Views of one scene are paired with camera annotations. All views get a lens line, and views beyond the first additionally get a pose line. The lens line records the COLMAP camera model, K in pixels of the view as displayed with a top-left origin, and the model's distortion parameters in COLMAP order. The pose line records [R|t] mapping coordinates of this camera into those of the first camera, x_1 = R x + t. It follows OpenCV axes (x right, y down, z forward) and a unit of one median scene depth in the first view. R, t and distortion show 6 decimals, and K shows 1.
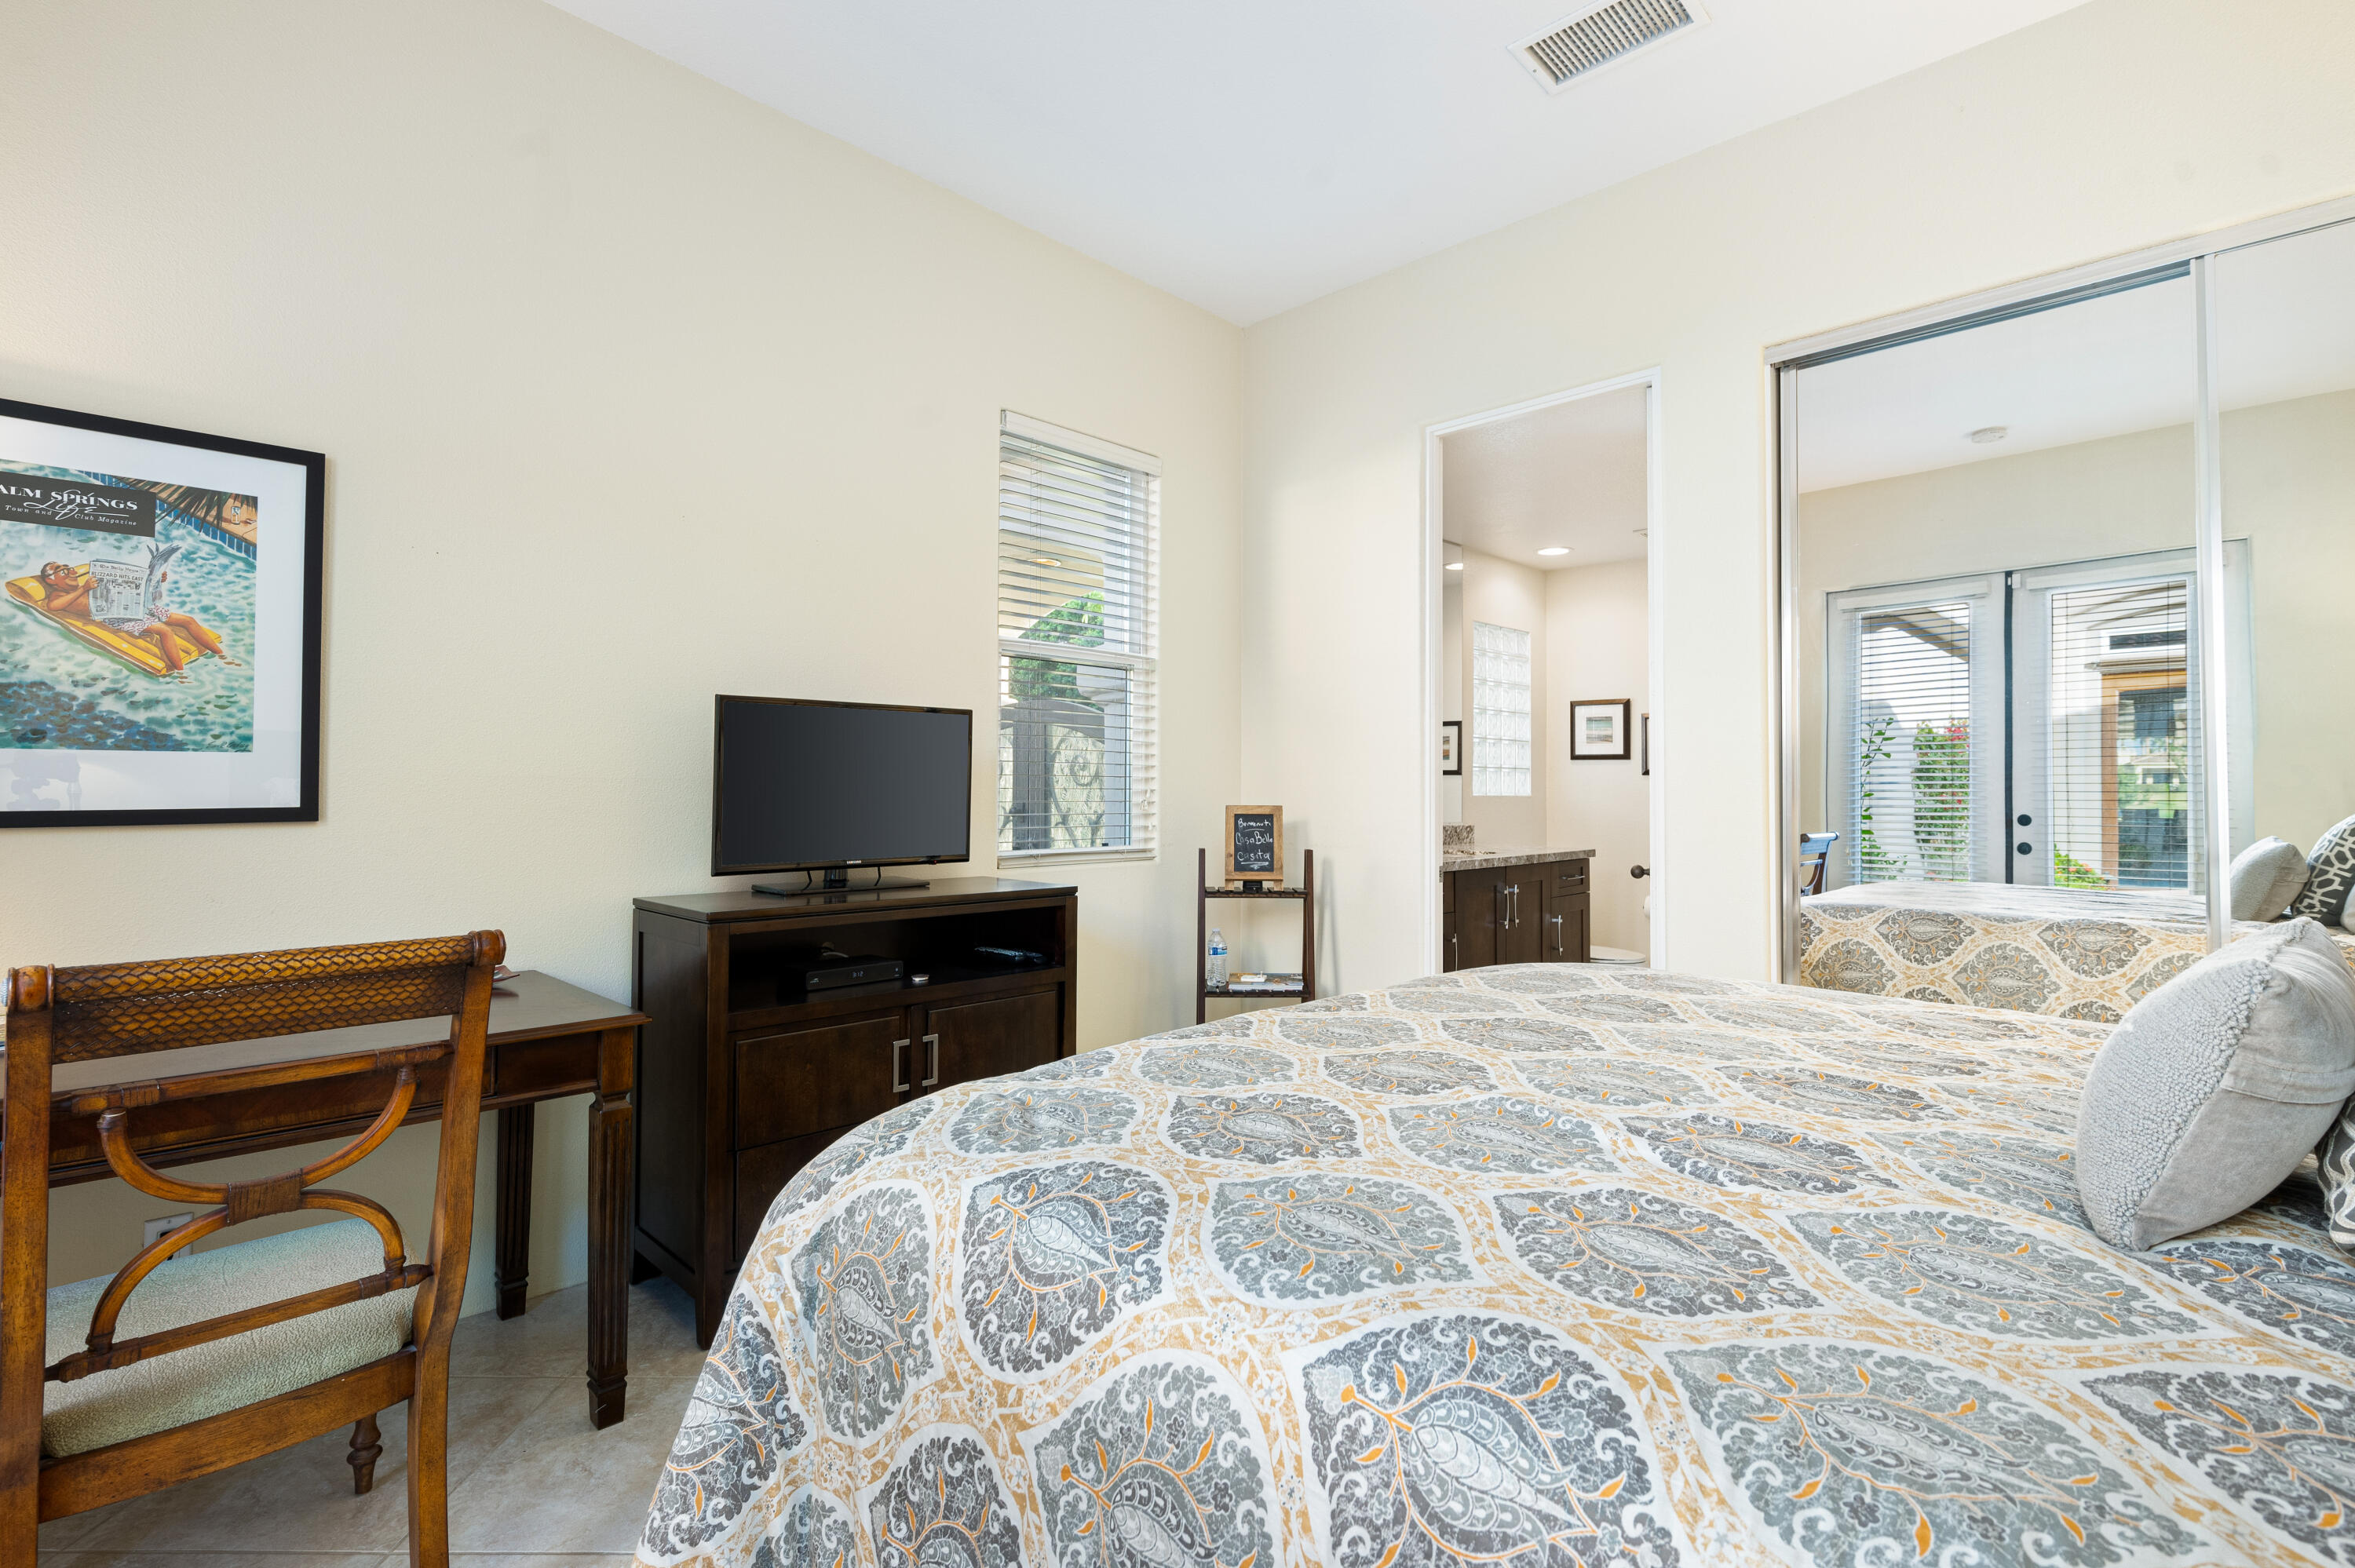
lens RADIAL K [[1060.4, 0, 1178.0], [0, 1060.4, 778.0], [0, 0, 1]] dist [0.000365, 0.000081]
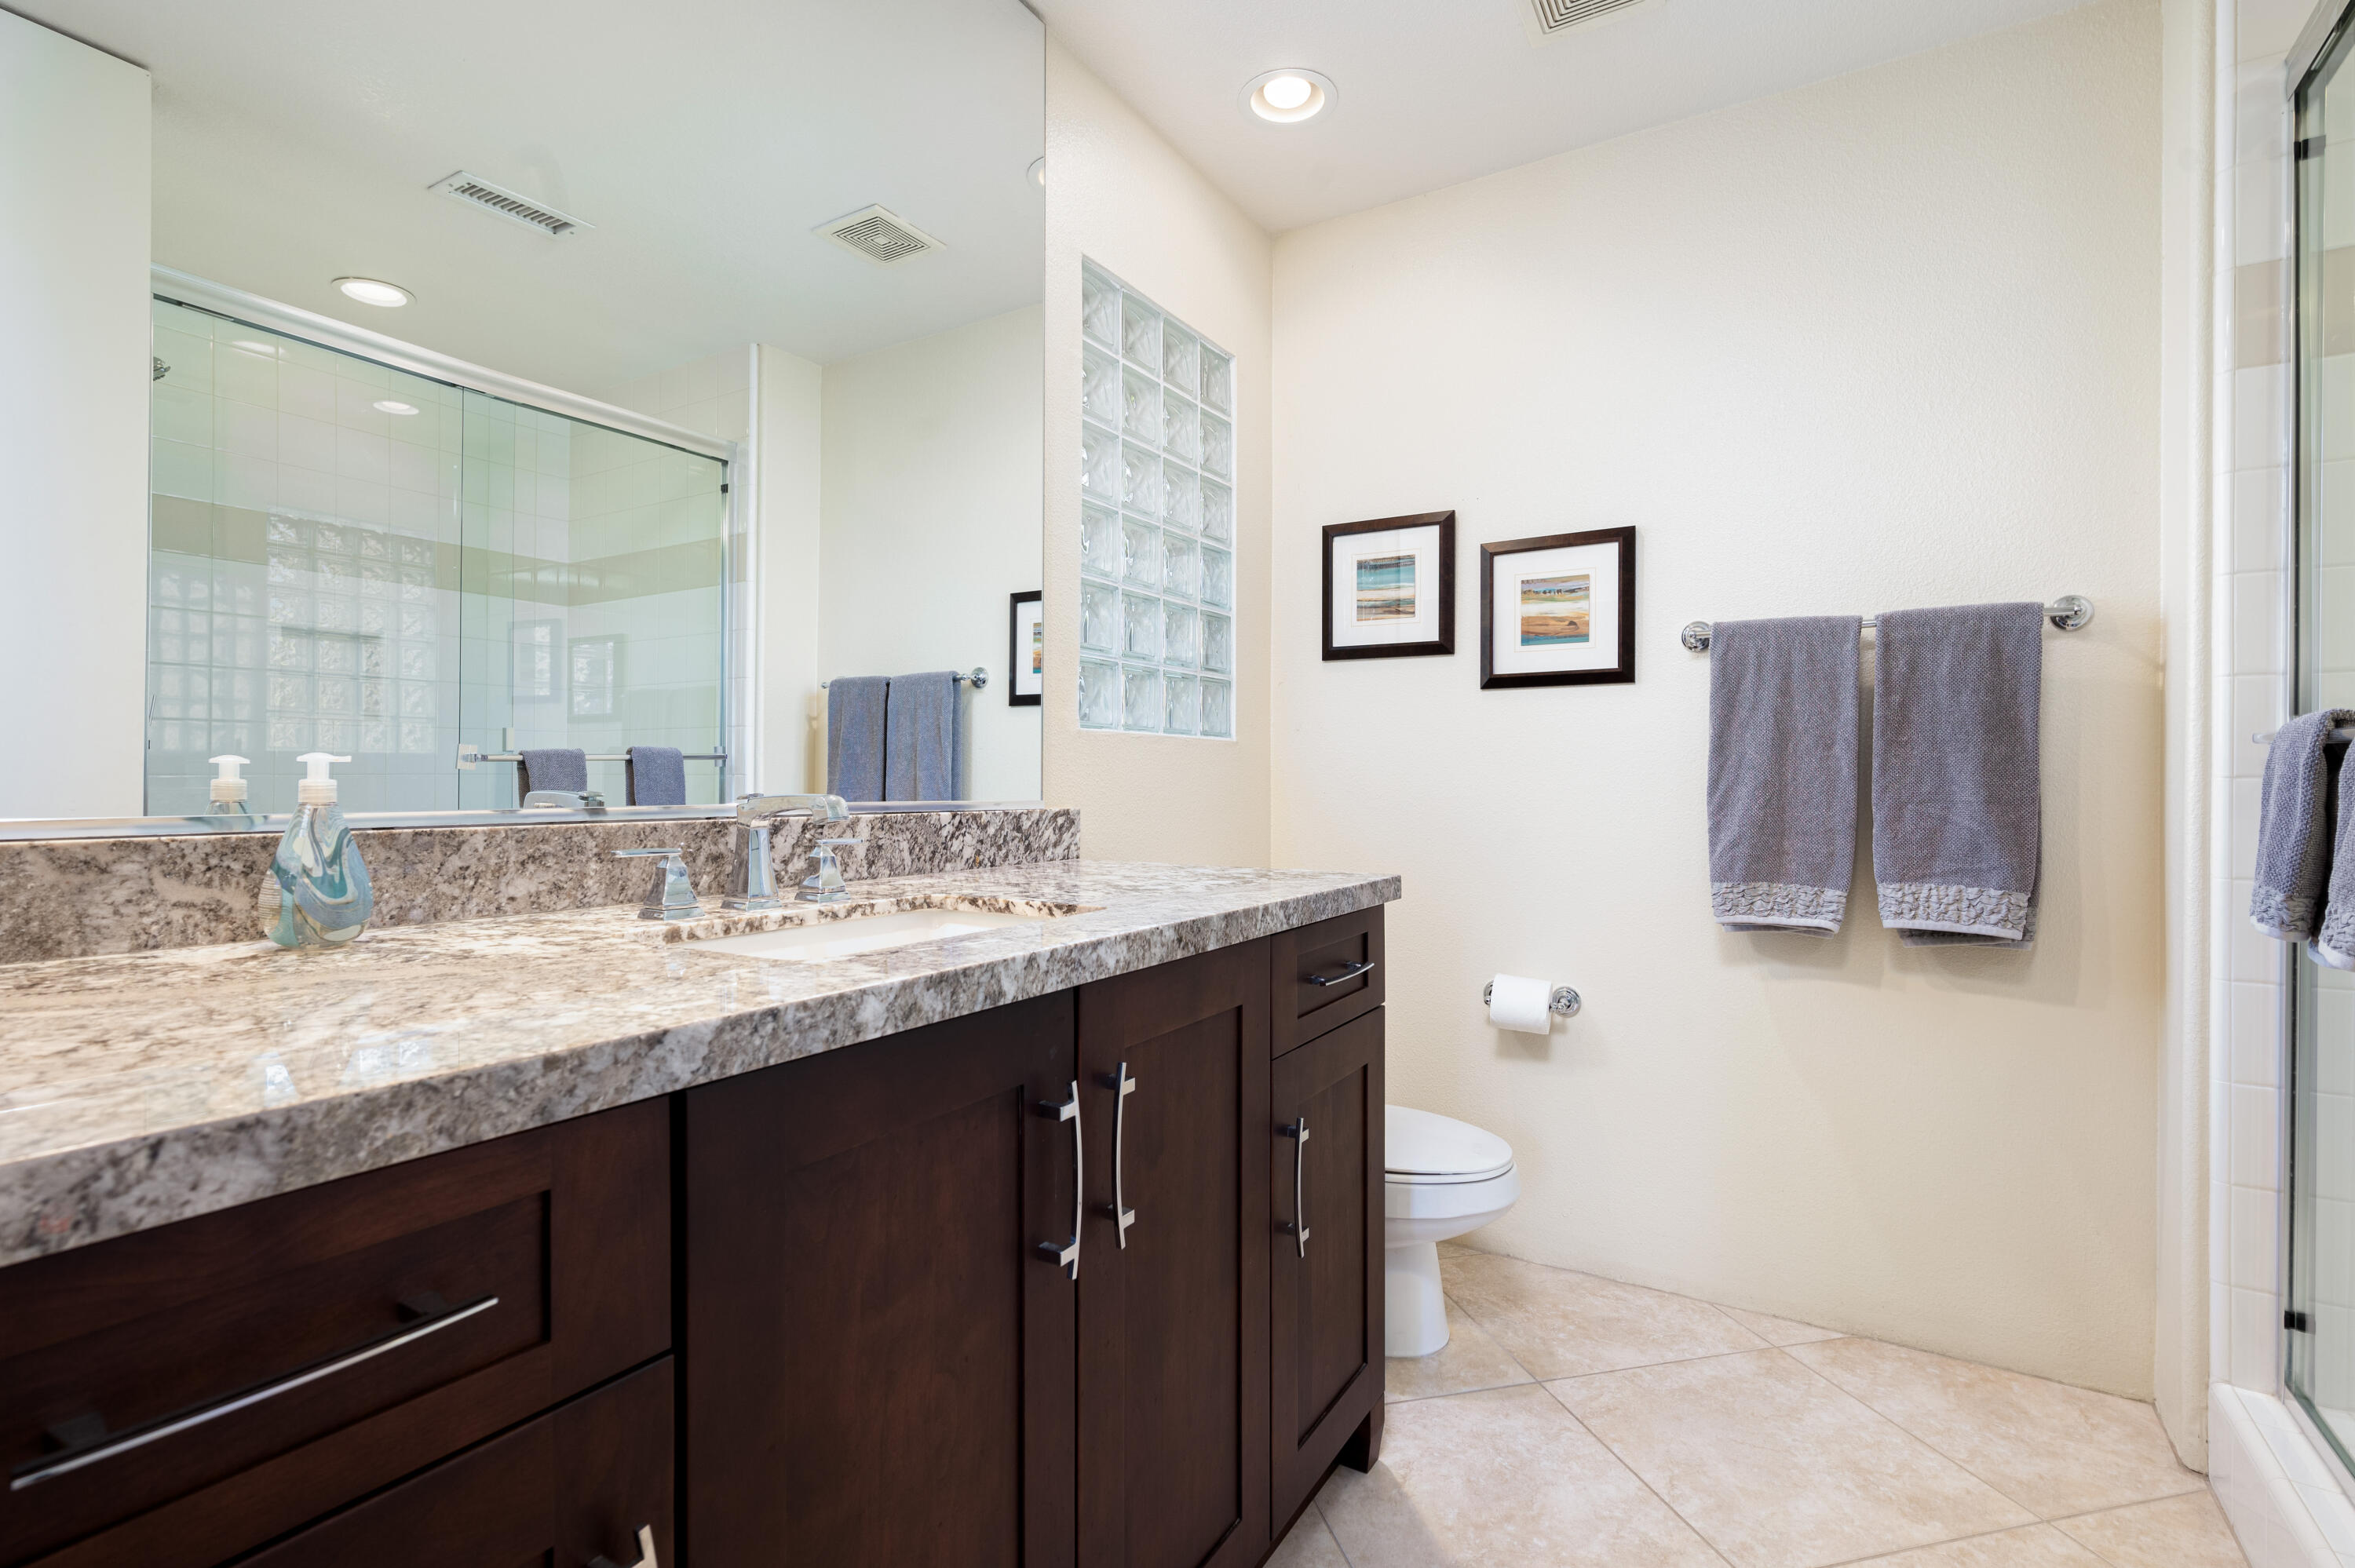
lens RADIAL K [[1060.4, 0, 1177.3], [0, 1060.4, 783.1], [0, 0, 1]] dist [0.000365, 0.000081]
pose [[0.973229, -0.004993, 0.229783, 0.232876], [0.000962, 0.999844, 0.017649, 0.029796], [-0.229835, -0.016955, 0.973082, 0.648415]]
